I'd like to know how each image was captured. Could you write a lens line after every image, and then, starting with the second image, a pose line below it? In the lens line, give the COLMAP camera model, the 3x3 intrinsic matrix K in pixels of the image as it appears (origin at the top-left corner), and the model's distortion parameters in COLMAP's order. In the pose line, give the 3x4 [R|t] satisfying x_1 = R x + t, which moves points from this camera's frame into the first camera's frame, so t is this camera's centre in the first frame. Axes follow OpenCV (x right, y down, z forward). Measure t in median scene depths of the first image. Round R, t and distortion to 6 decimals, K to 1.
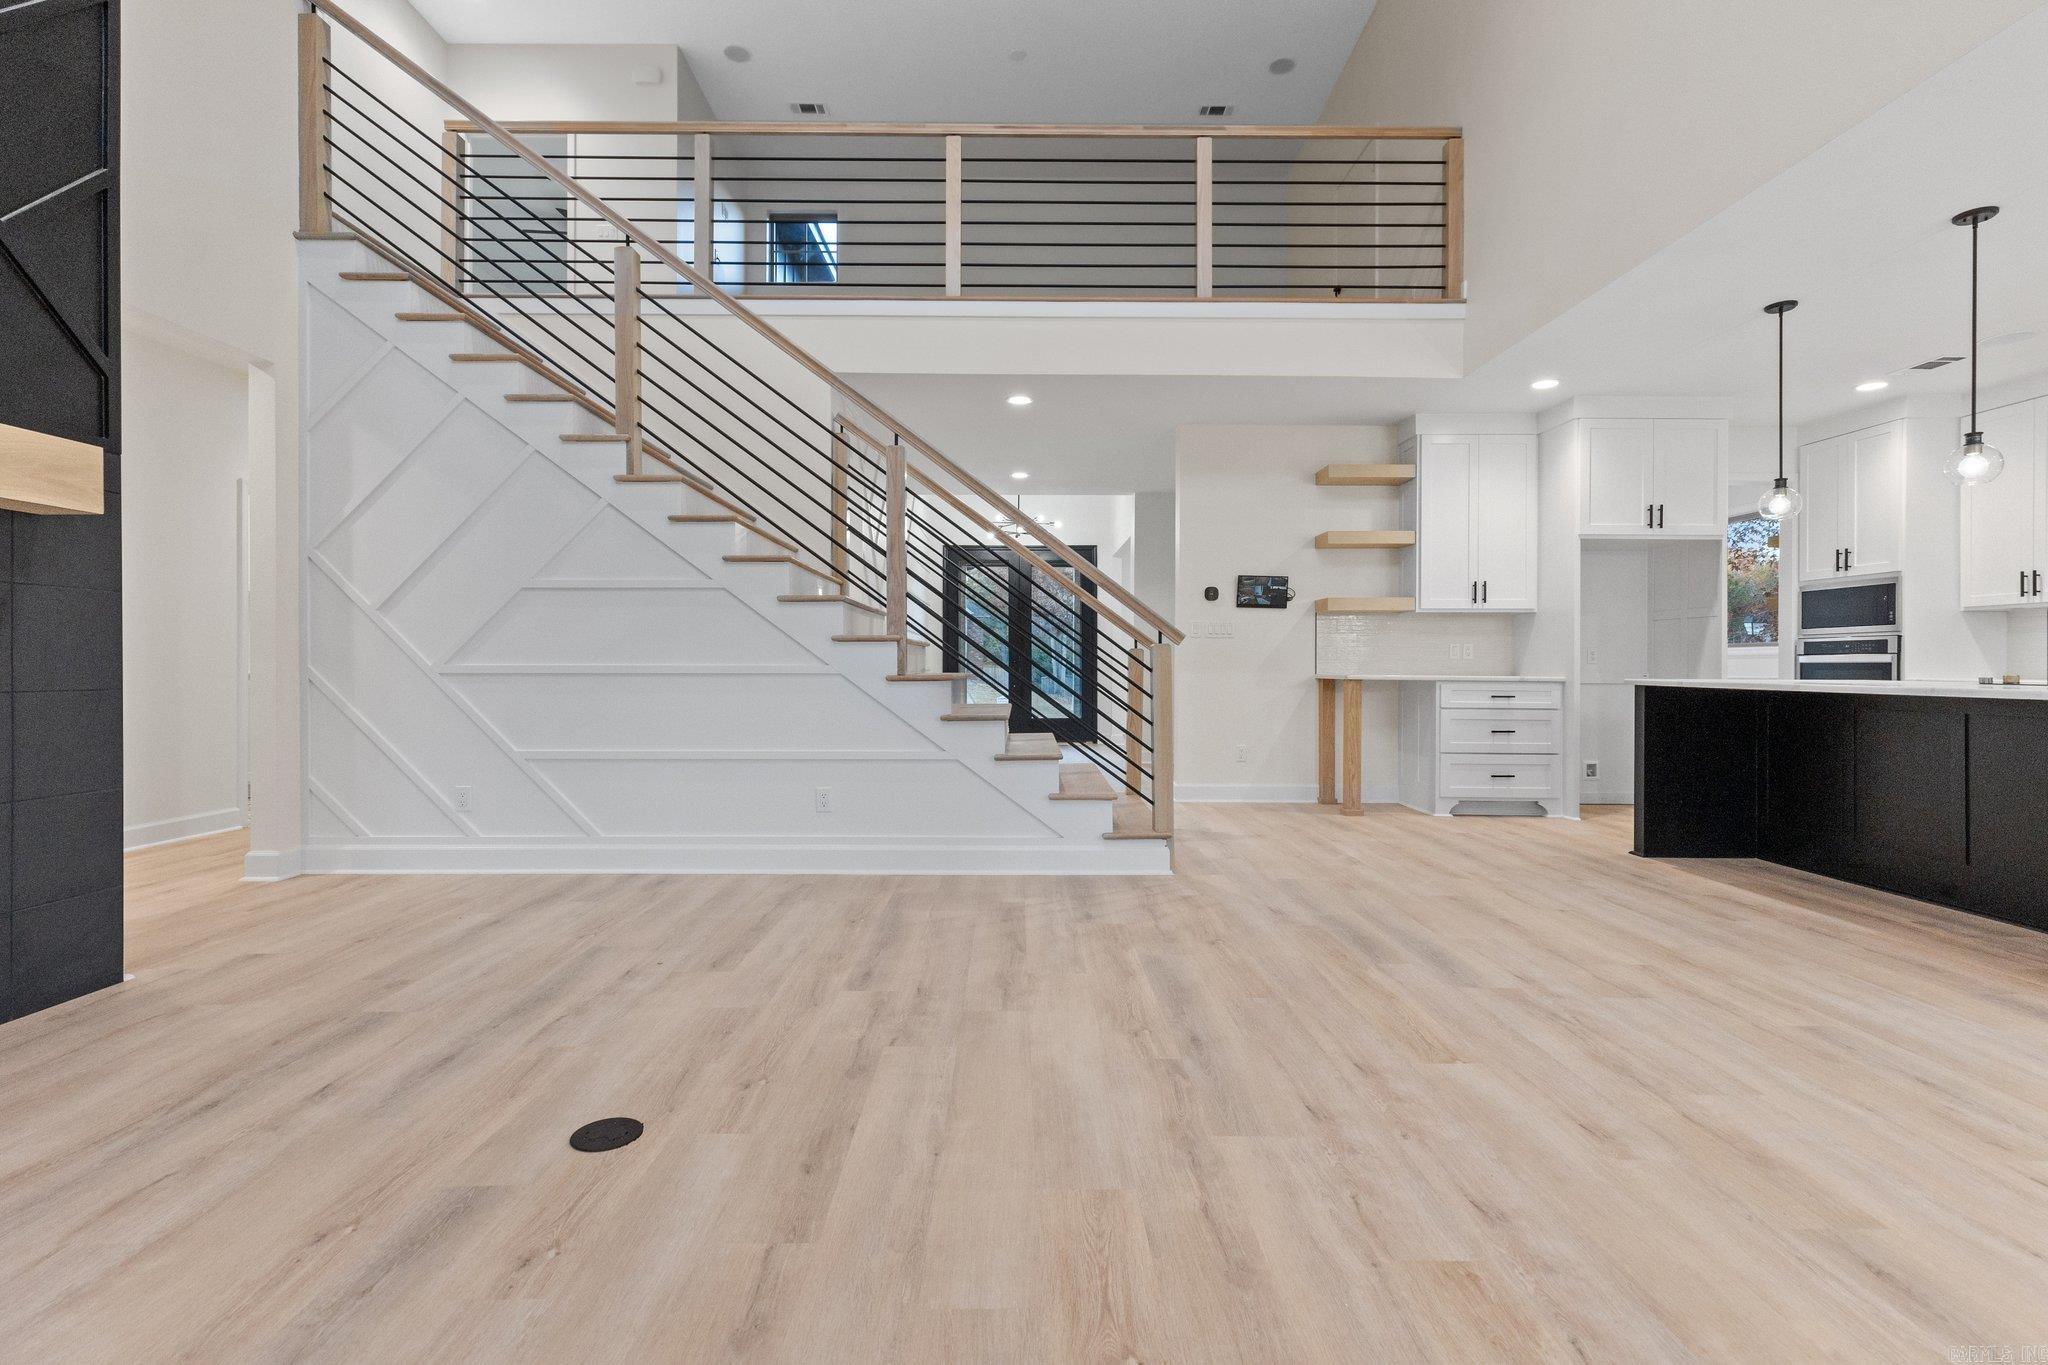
lens RADIAL K [[920.9, 0, 1028.6], [0, 920.9, 666.0], [0, 0, 1]] dist [0.003178, -0.000263]
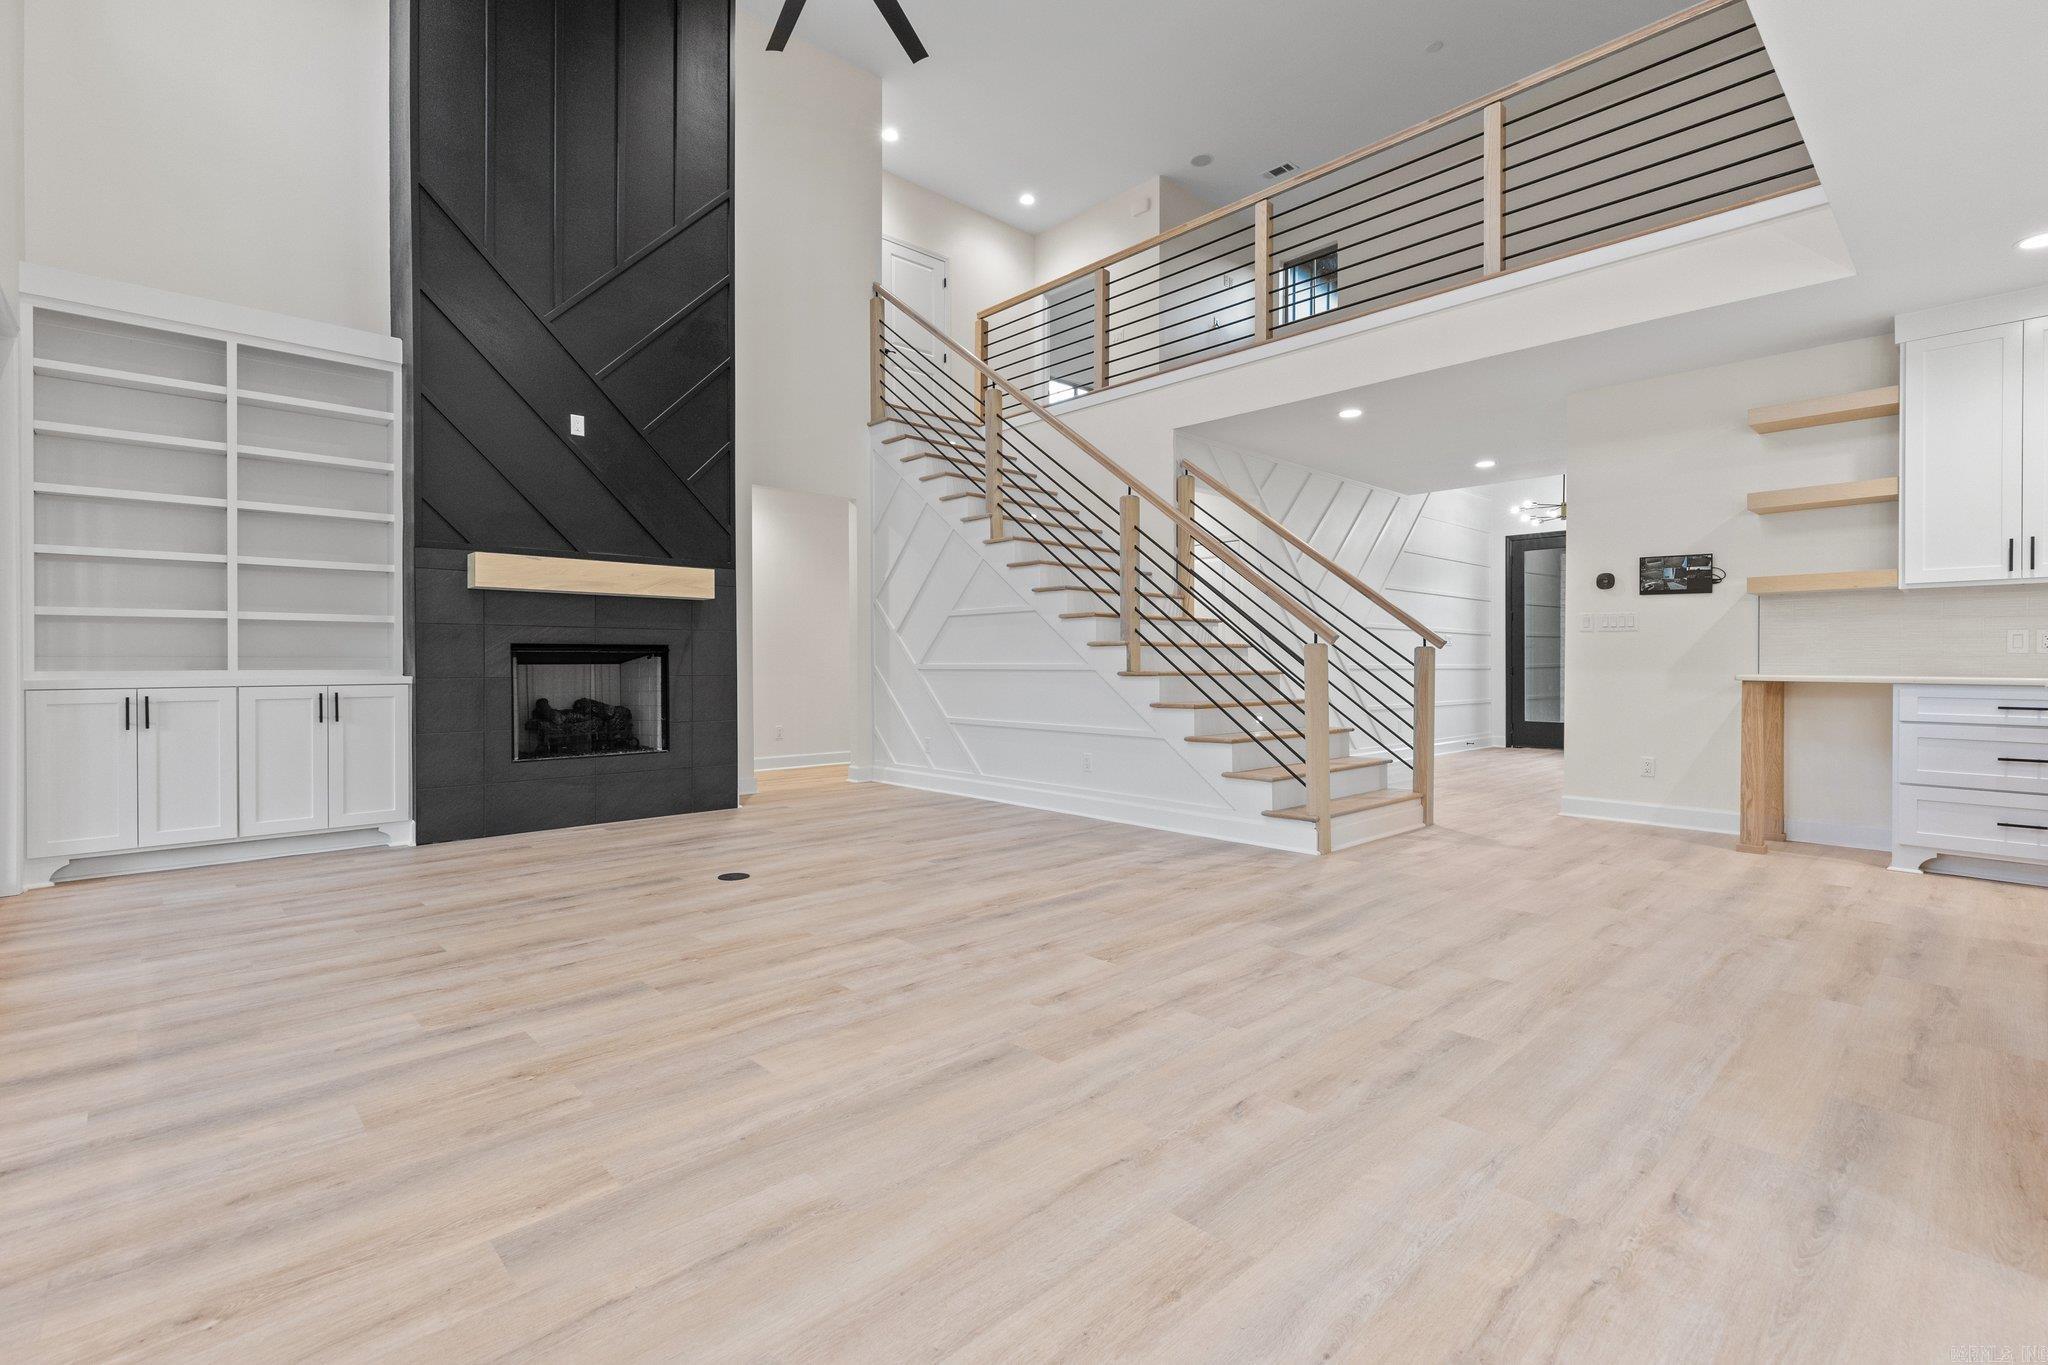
lens RADIAL K [[925.7, 0, 1024.3], [0, 925.7, 663.0], [0, 0, 1]] dist [0.005791, -0.000275]
pose [[0.679733, -0.003227, -0.733453, 0.725733], [0.000624, 0.999993, -0.003822, 0.002981], [0.733459, 0.002140, 0.679730, 0.002152]]
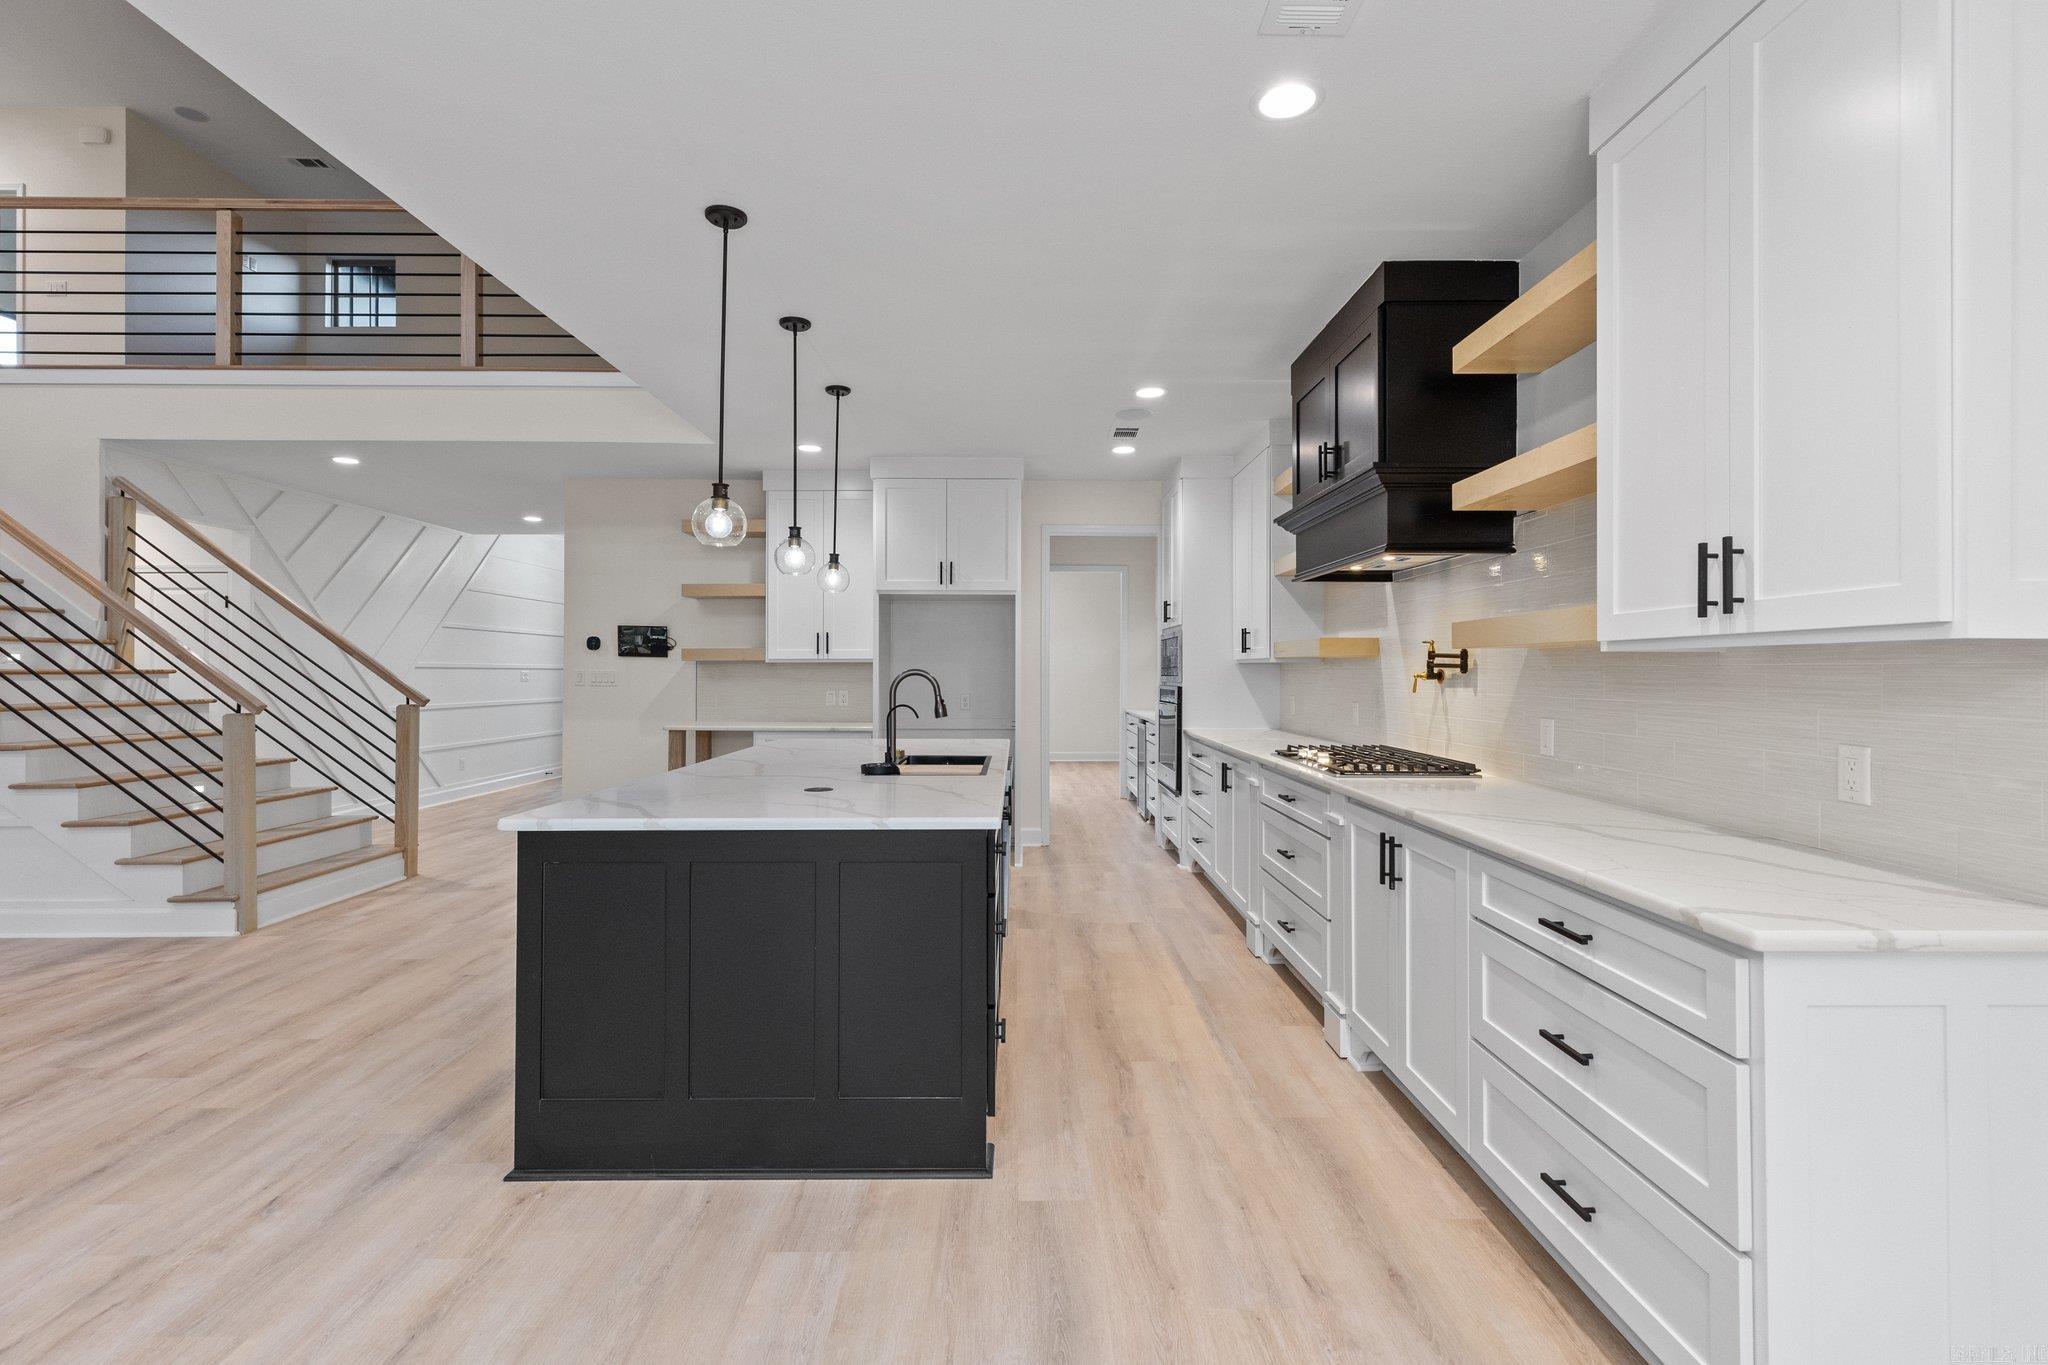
lens RADIAL K [[925.7, 0, 1024.3], [0, 925.7, 663.0], [0, 0, 1]] dist [0.005791, -0.000275]
pose [[0.999984, -0.004028, 0.003914, 1.046976], [0.004069, 0.999935, -0.010627, -0.067430], [-0.003871, 0.010643, 0.999936, -0.056125]]
